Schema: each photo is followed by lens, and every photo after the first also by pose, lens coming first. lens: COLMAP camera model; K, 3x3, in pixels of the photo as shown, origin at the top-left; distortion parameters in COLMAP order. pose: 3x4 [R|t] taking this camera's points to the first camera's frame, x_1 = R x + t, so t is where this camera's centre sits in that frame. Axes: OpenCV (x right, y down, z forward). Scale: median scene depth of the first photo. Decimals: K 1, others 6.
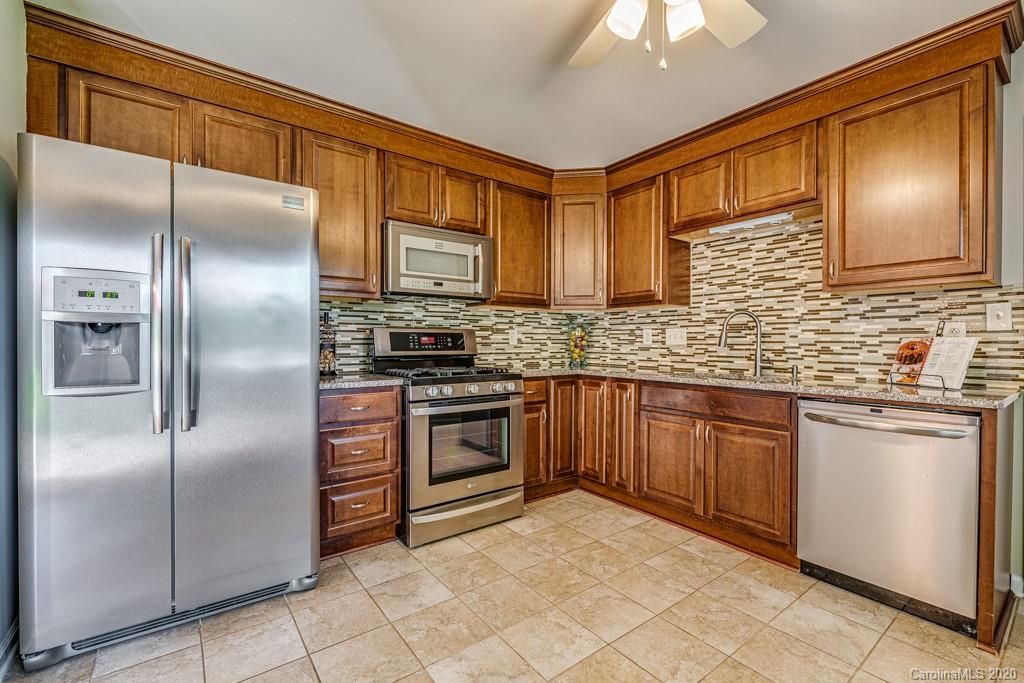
lens RADIAL K [[440.3, 0, 515.2], [0, 440.3, 343.6], [0, 0, 1]] dist [0.005199, -0.004252]
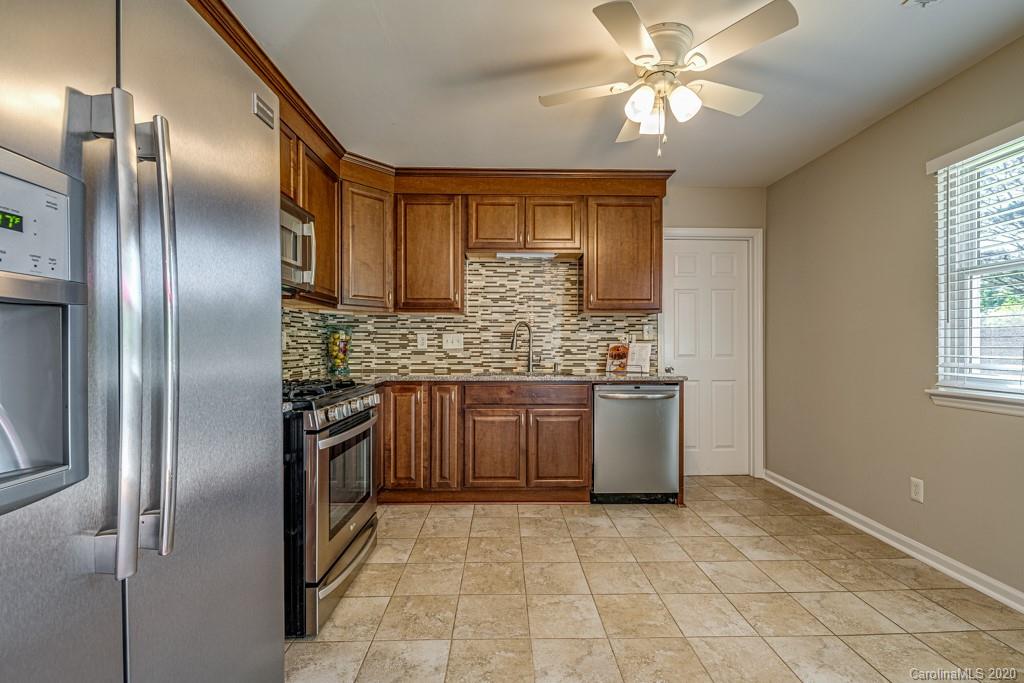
lens RADIAL K [[440.3, 0, 512.2], [0, 440.3, 344.6], [0, 0, 1]] dist [0.005199, -0.004252]
pose [[0.585002, -0.001485, 0.811030, -0.500719], [0.004072, 0.999991, -0.001106, -0.006479], [-0.811022, 0.003949, 0.585003, 0.253282]]
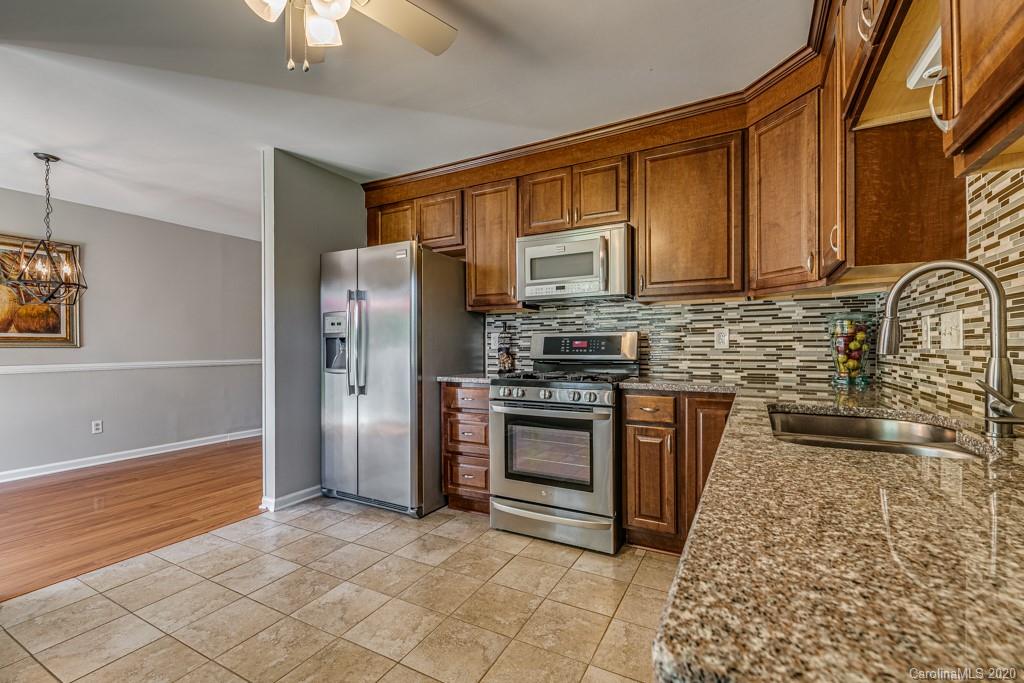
lens RADIAL K [[440.3, 0, 514.0], [0, 440.3, 351.7], [0, 0, 1]] dist [0.005199, -0.004252]
pose [[0.420615, 0.006930, -0.907213, 0.647583], [0.002497, 0.999958, 0.008796, 0.000118], [0.907236, -0.005965, 0.420580, 0.456232]]
